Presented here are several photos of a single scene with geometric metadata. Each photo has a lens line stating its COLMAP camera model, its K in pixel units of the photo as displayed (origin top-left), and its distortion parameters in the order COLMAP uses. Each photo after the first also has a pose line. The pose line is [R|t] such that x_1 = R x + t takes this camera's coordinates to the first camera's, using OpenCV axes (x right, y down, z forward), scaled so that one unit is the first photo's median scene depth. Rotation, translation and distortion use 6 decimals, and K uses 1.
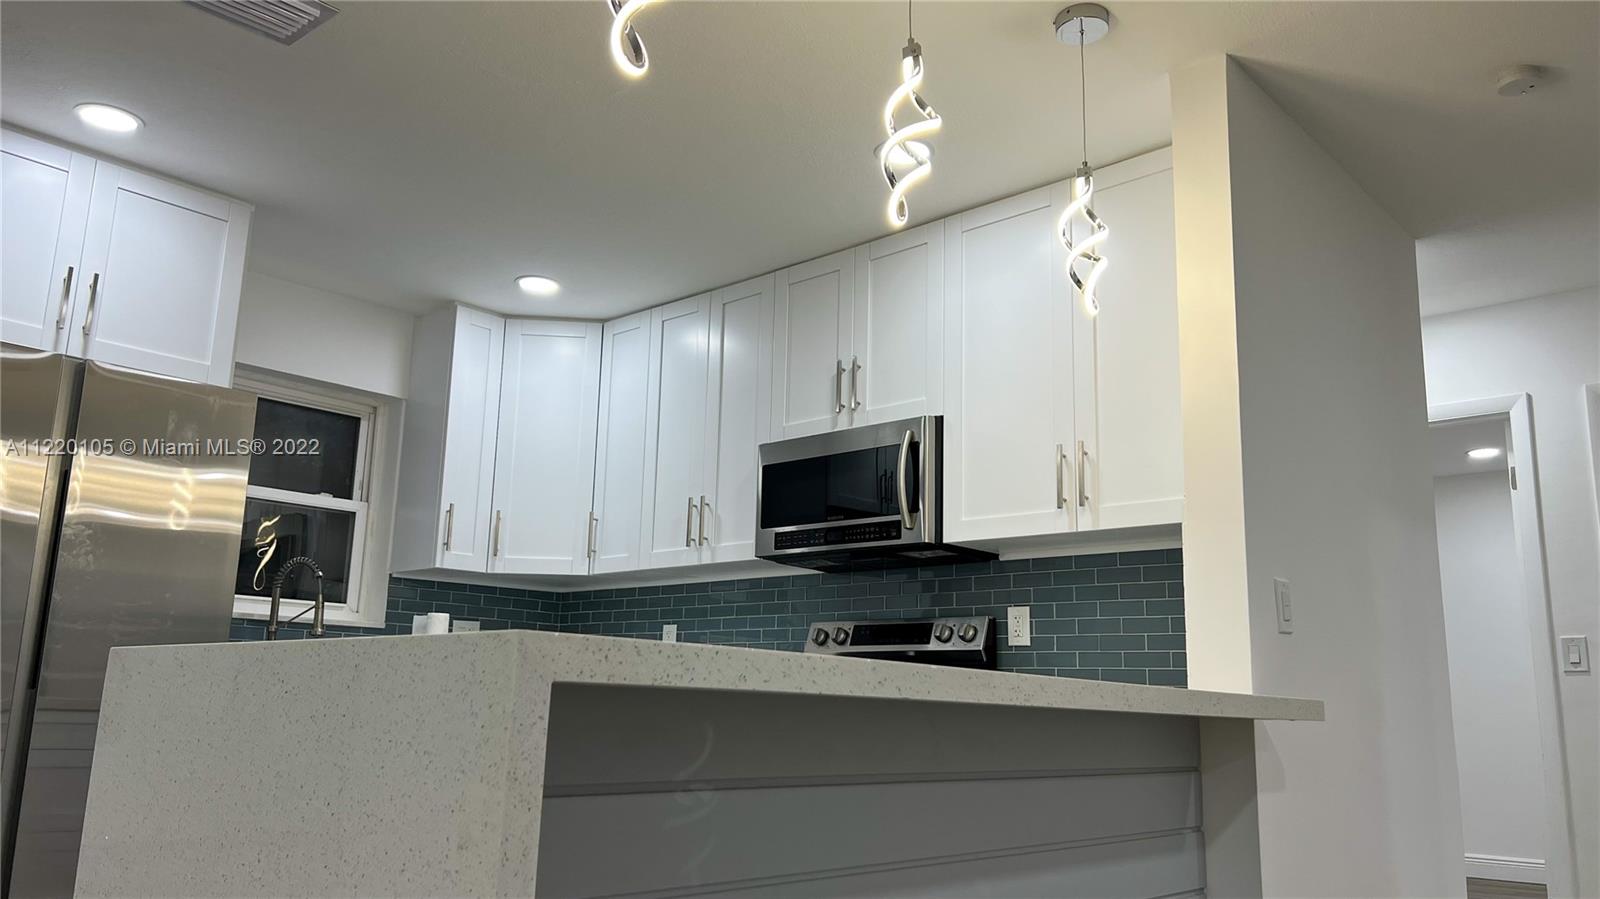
lens RADIAL K [[1205.8, 0, 807.6], [0, 1205.8, 452.5], [0, 0, 1]] dist [0.061446, -0.068280]
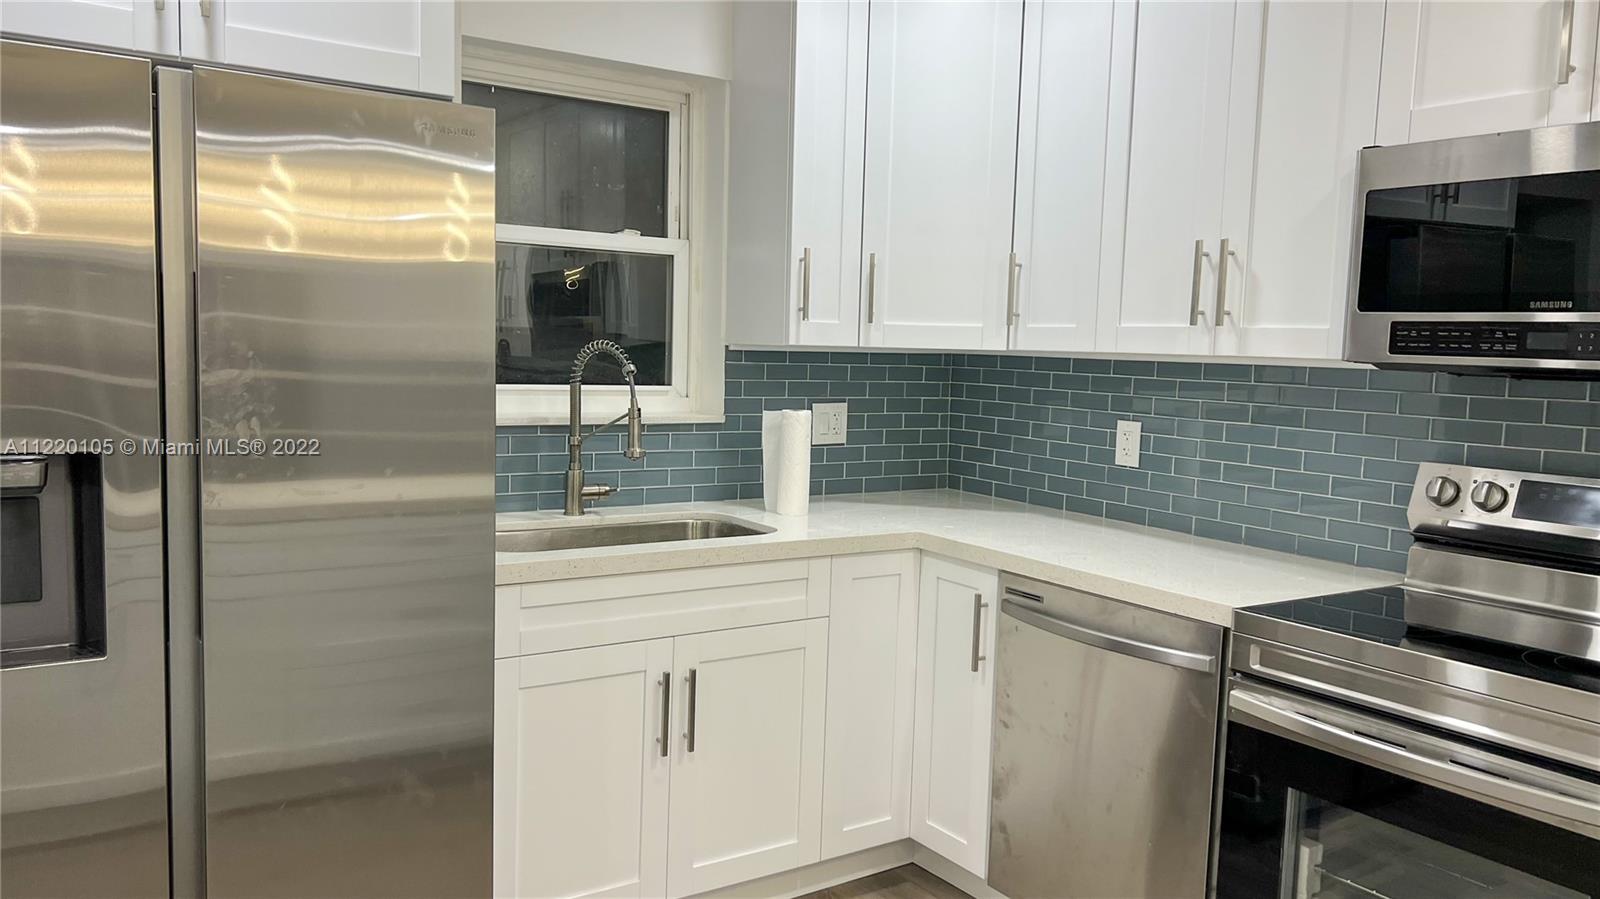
lens RADIAL K [[1205.8, 0, 808.6], [0, 1205.8, 461.8], [0, 0, 1]] dist [0.061446, -0.068280]
pose [[0.968063, 0.031514, -0.248719, -0.138238], [0.043435, 0.955984, 0.290186, -0.042009], [0.246916, -0.291722, 0.924084, 0.394724]]
